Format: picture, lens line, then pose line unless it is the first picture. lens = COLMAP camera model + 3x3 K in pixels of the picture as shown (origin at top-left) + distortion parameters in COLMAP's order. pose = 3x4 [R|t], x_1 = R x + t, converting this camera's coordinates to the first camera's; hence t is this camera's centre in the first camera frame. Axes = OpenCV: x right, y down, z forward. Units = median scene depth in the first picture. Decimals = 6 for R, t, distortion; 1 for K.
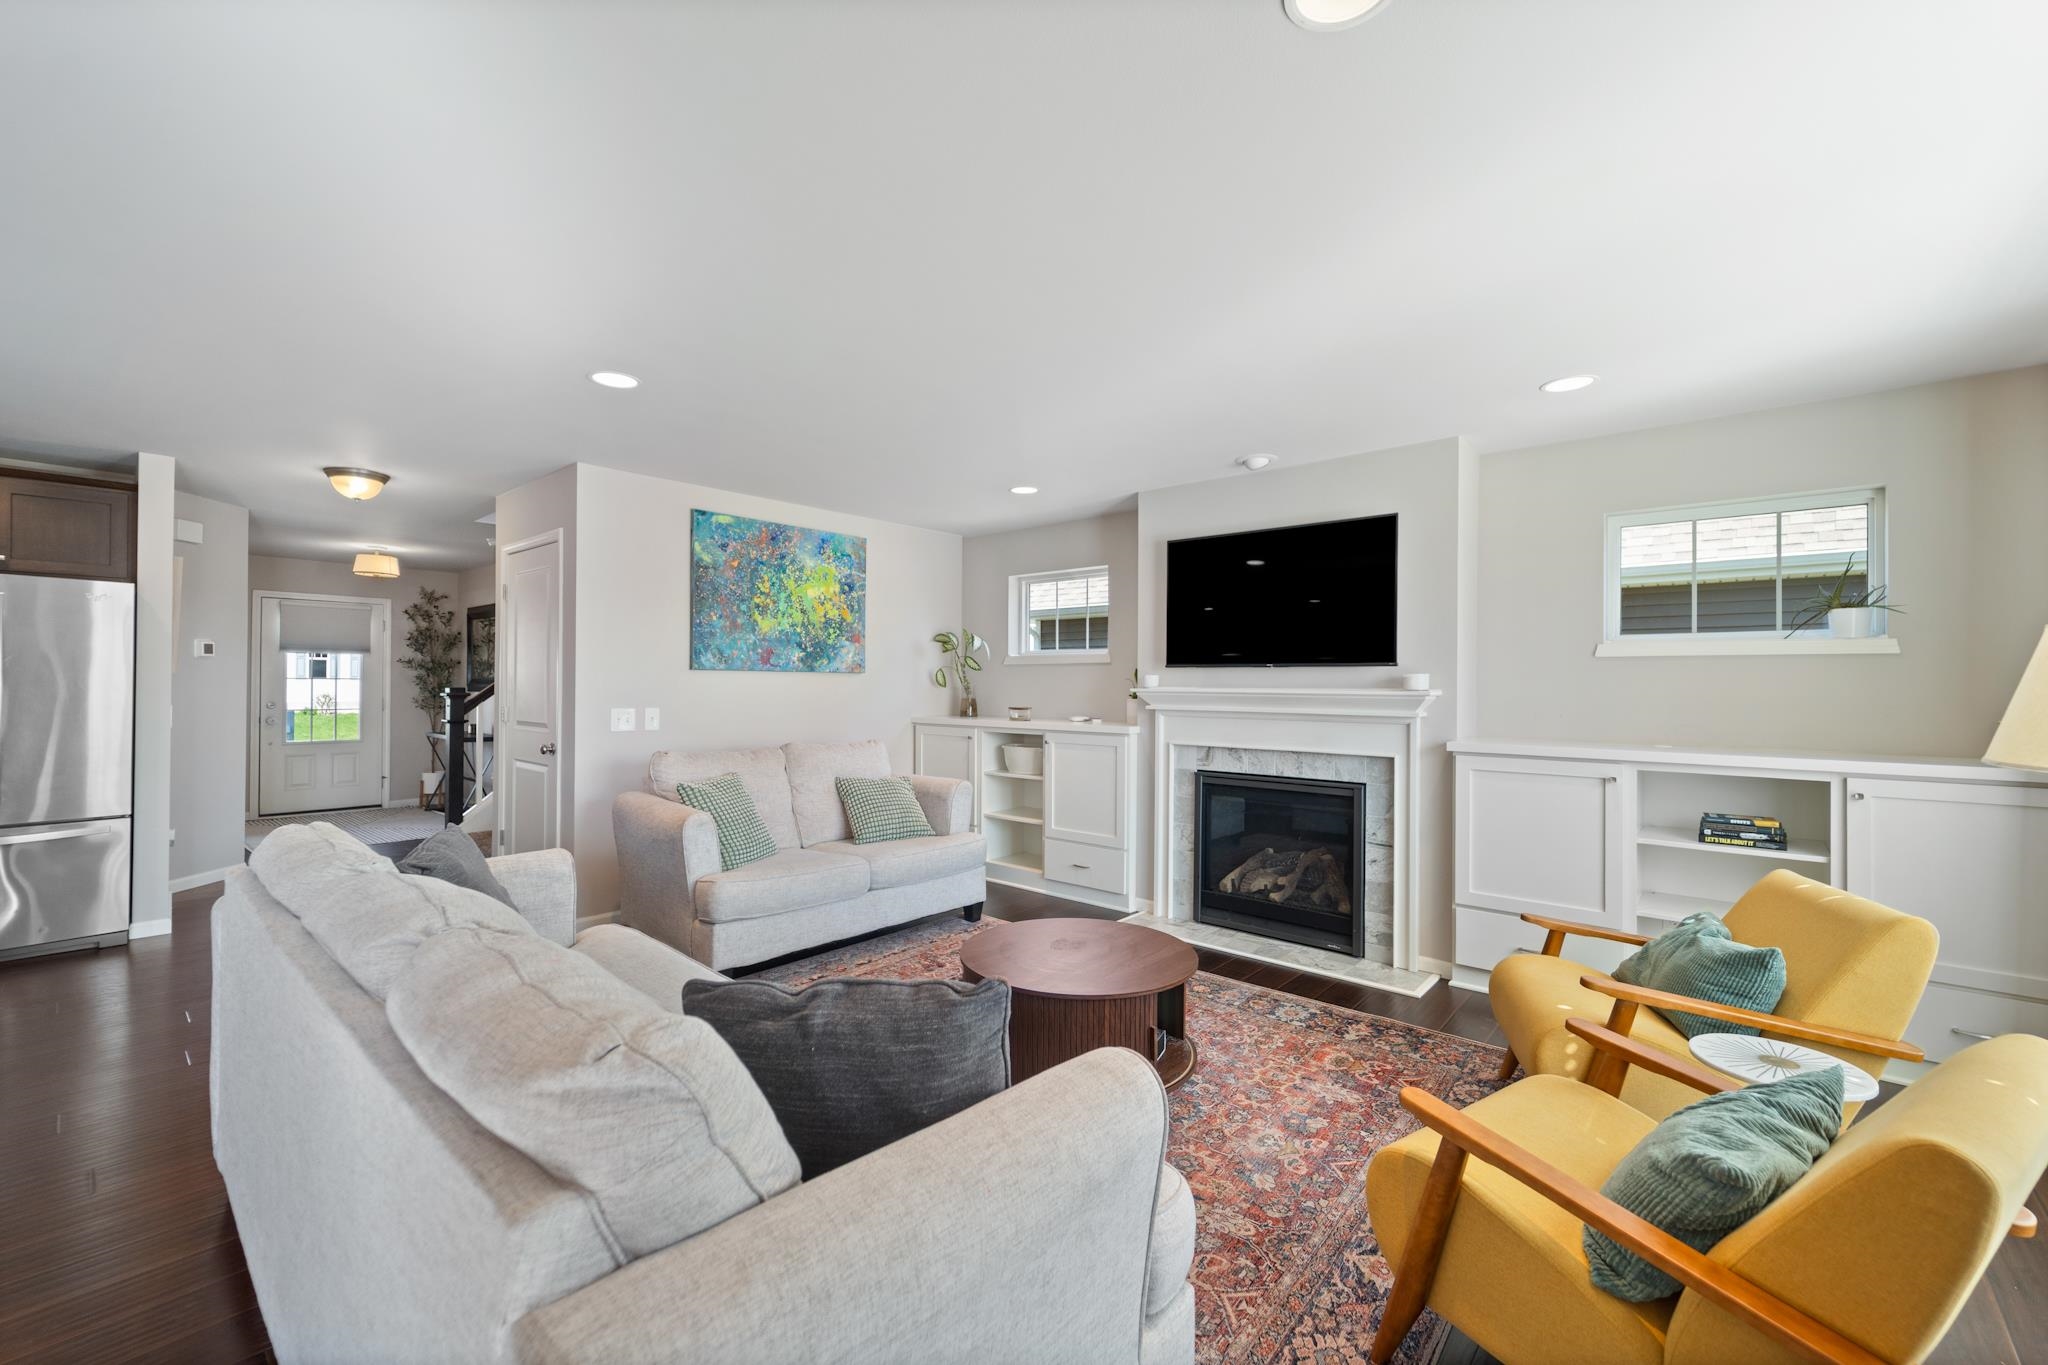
lens RADIAL K [[826.7, 0, 1030.3], [0, 826.7, 678.9], [0, 0, 1]] dist [-0.000468, -0.000077]
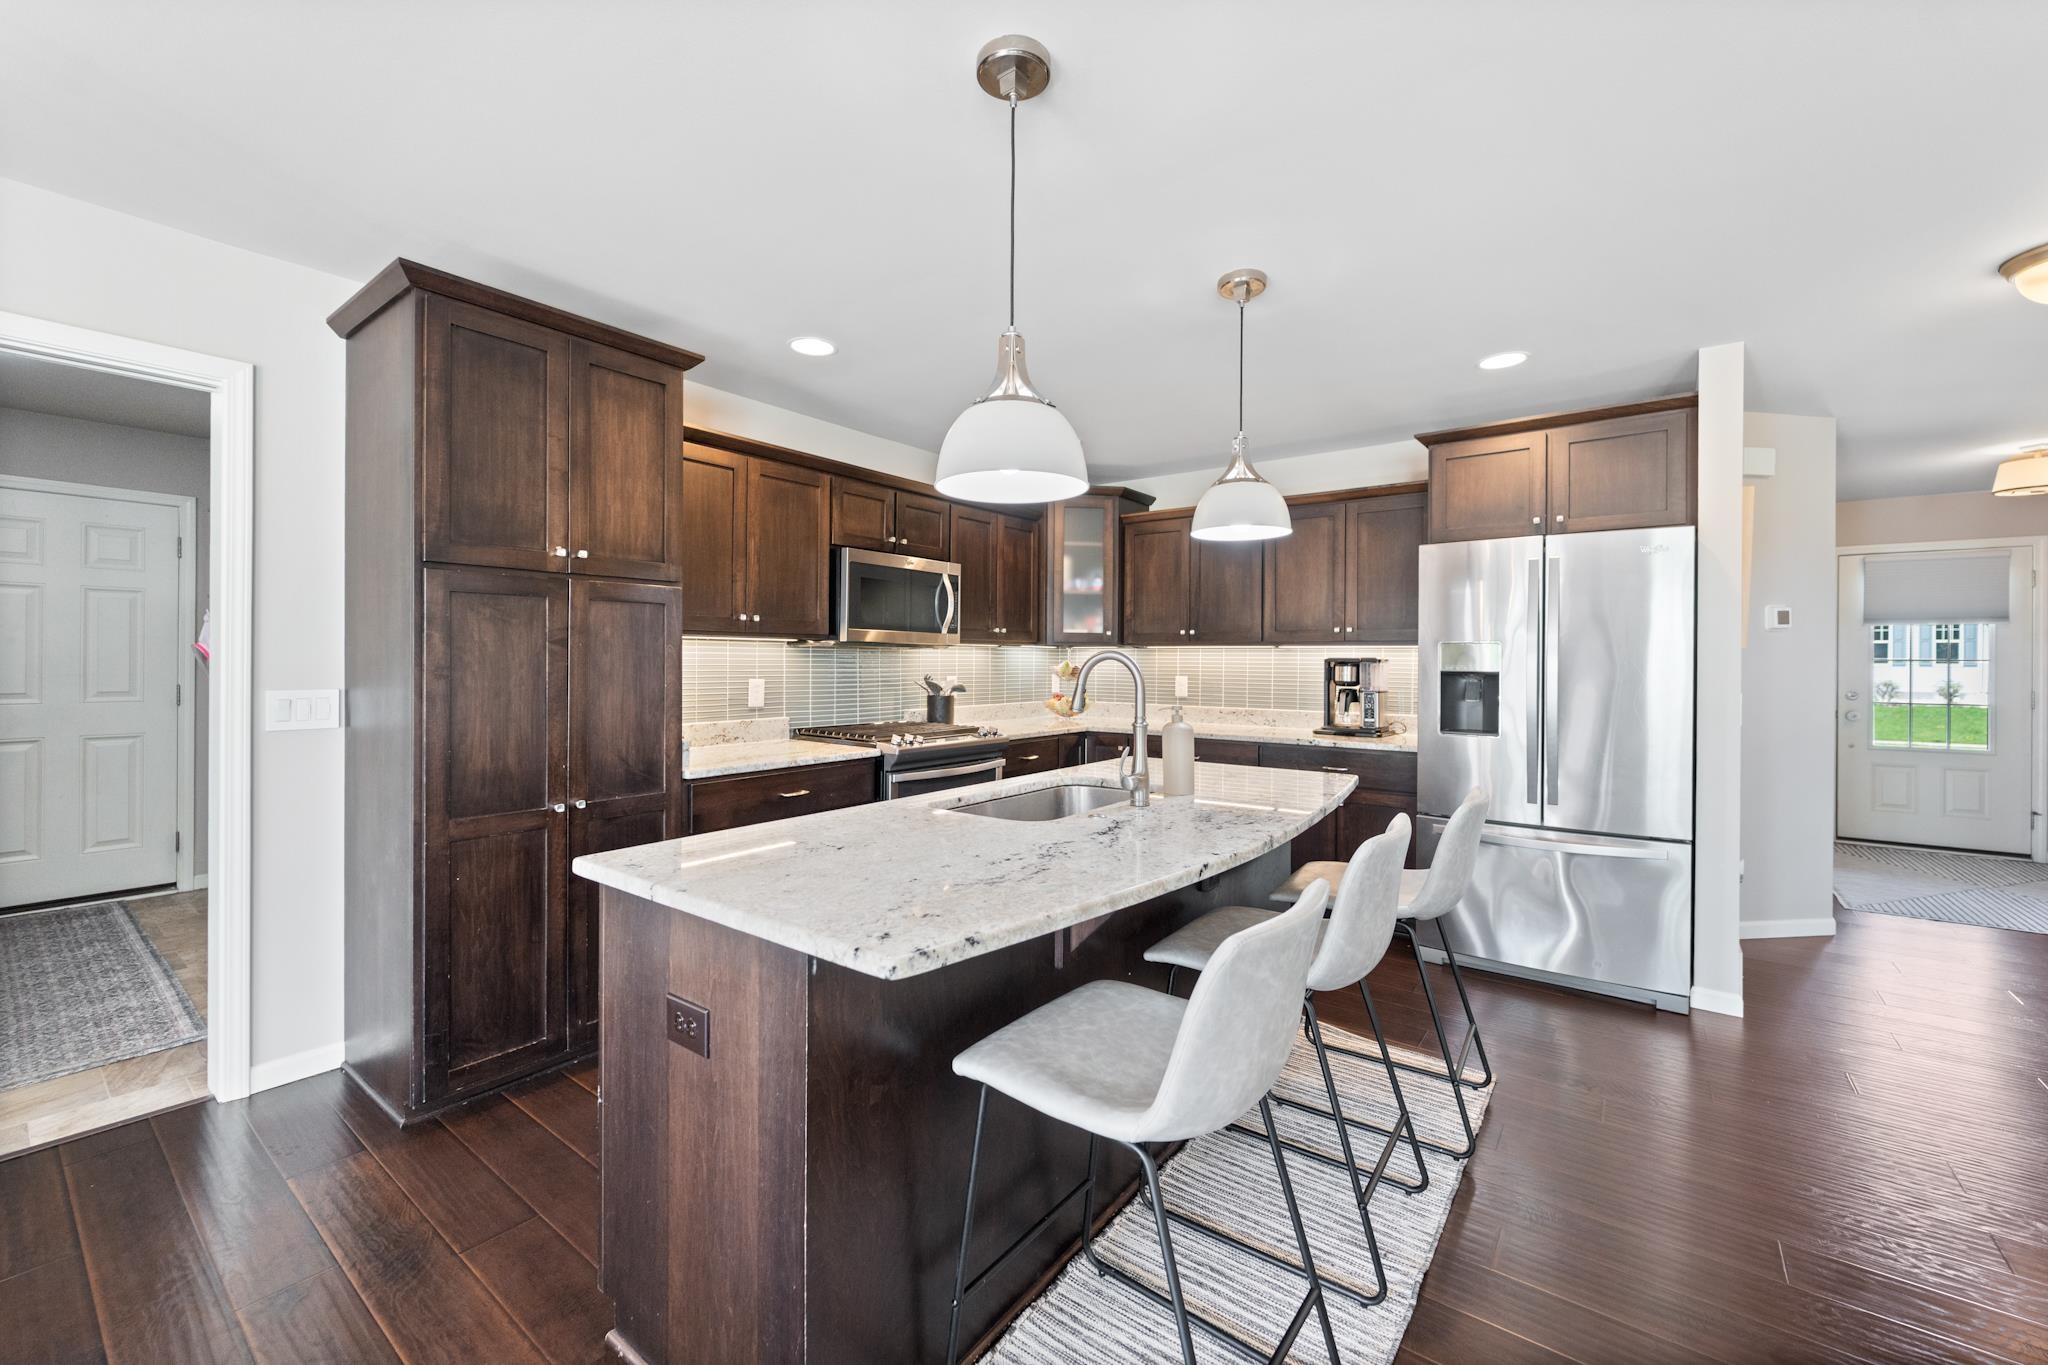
lens RADIAL K [[820.6, 0, 1023.6], [0, 820.6, 661.8], [0, 0, 1]] dist [-0.000796, -0.000178]
pose [[0.058950, -0.004855, -0.998249, -0.343569], [0.000737, 0.999988, -0.004820, 0.006151], [0.998261, -0.000452, 0.058953, 0.316464]]
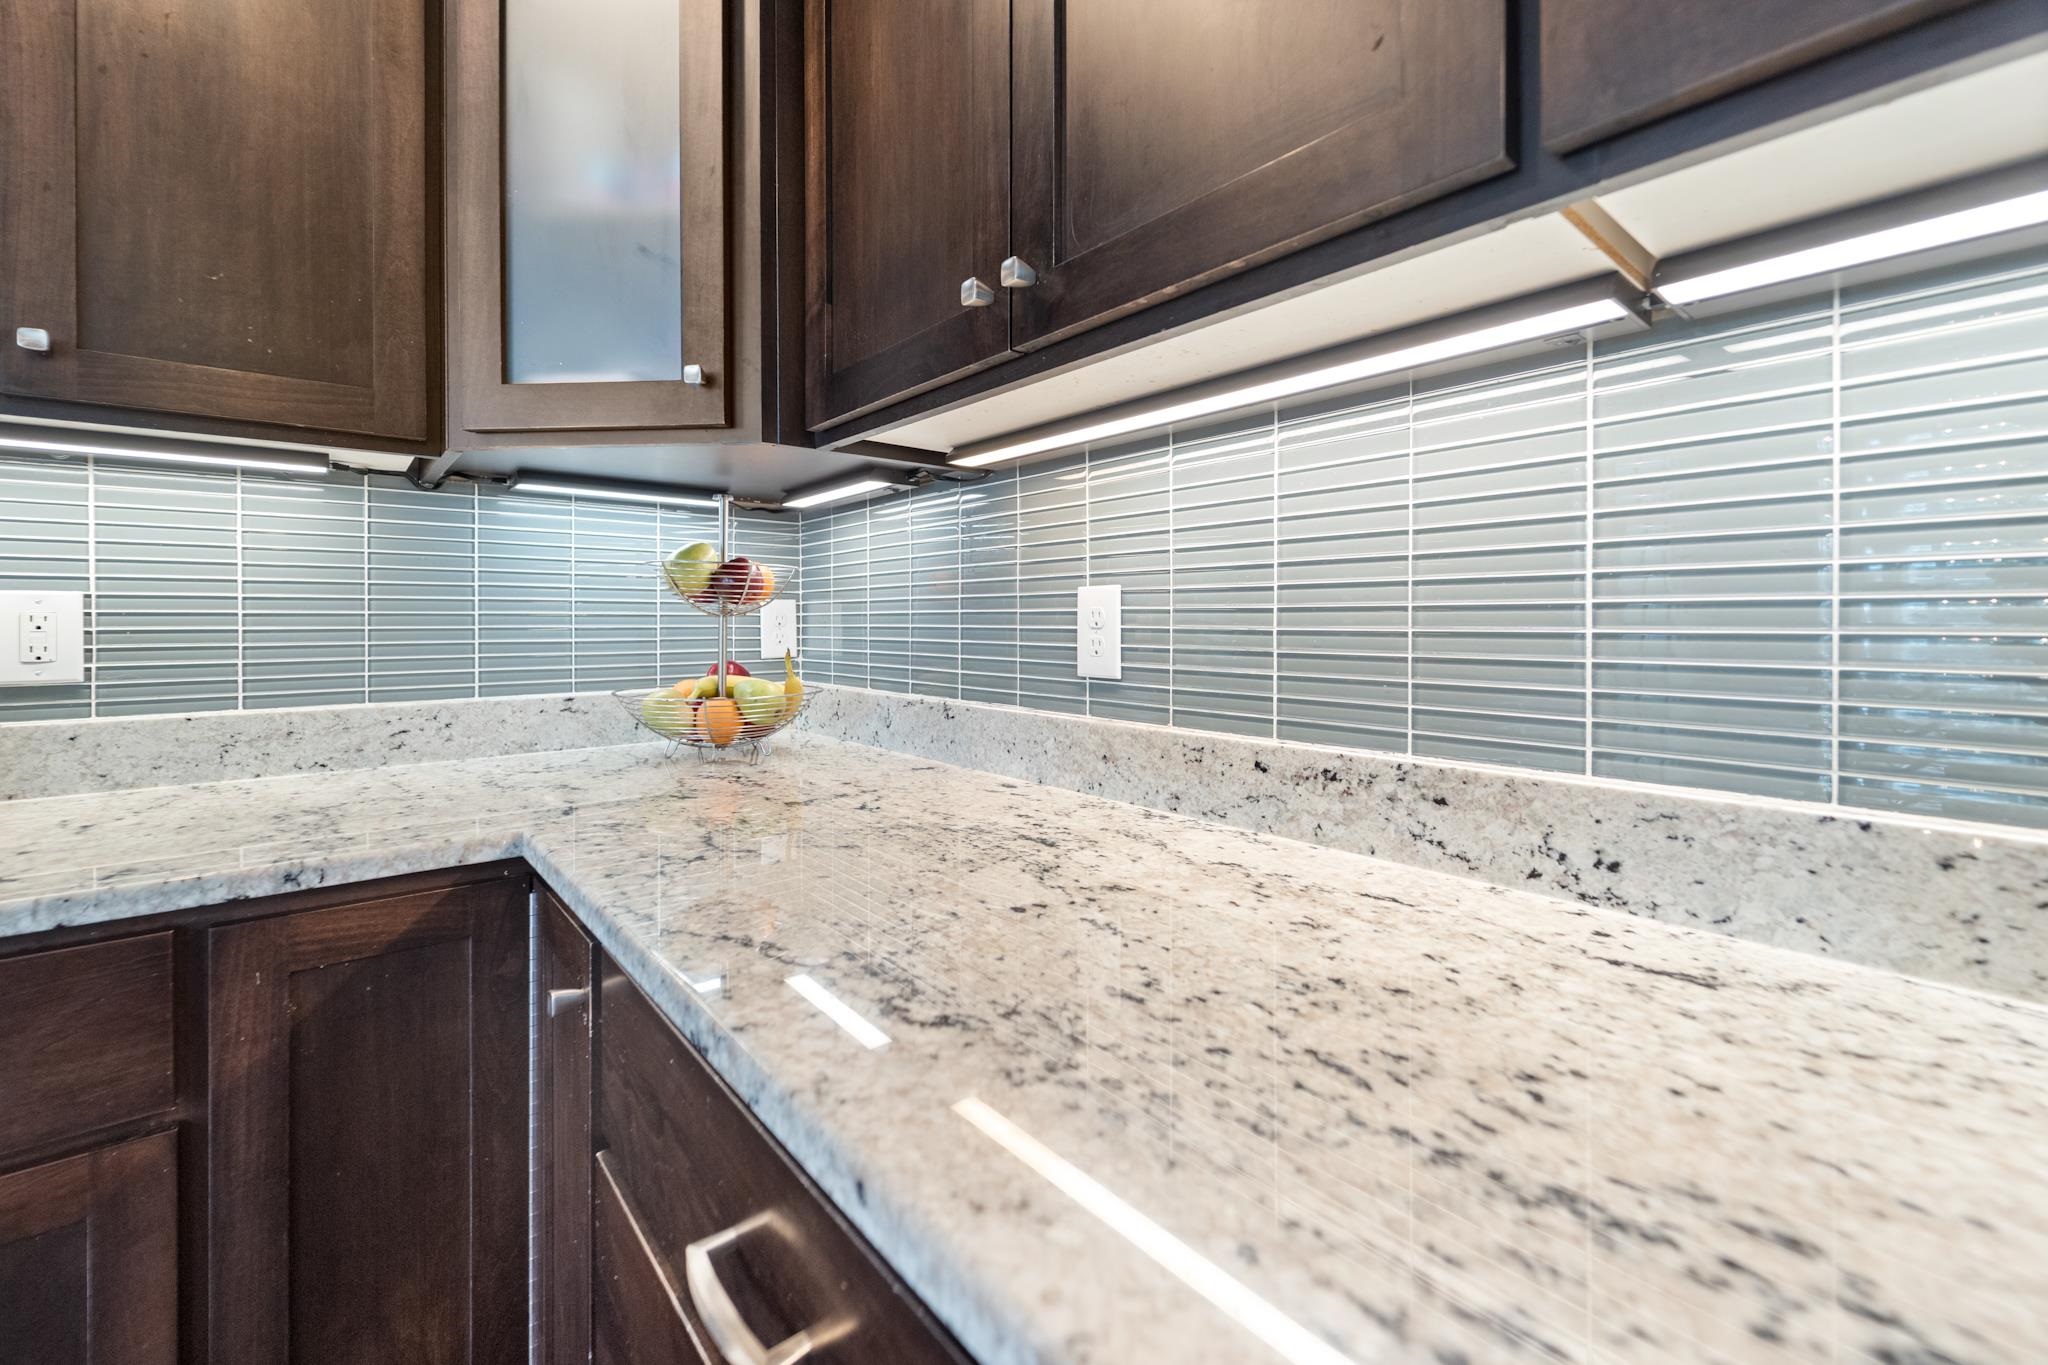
lens RADIAL K [[836.2, 0, 1010.7], [0, 836.2, 658.2], [0, 0, 1]] dist [-0.006457, 0.000100]
pose [[-0.164230, 0.035994, -0.985765, -1.181601], [0.009273, 0.999346, 0.034945, 0.033116], [0.986379, -0.003402, -0.164456, 0.607276]]
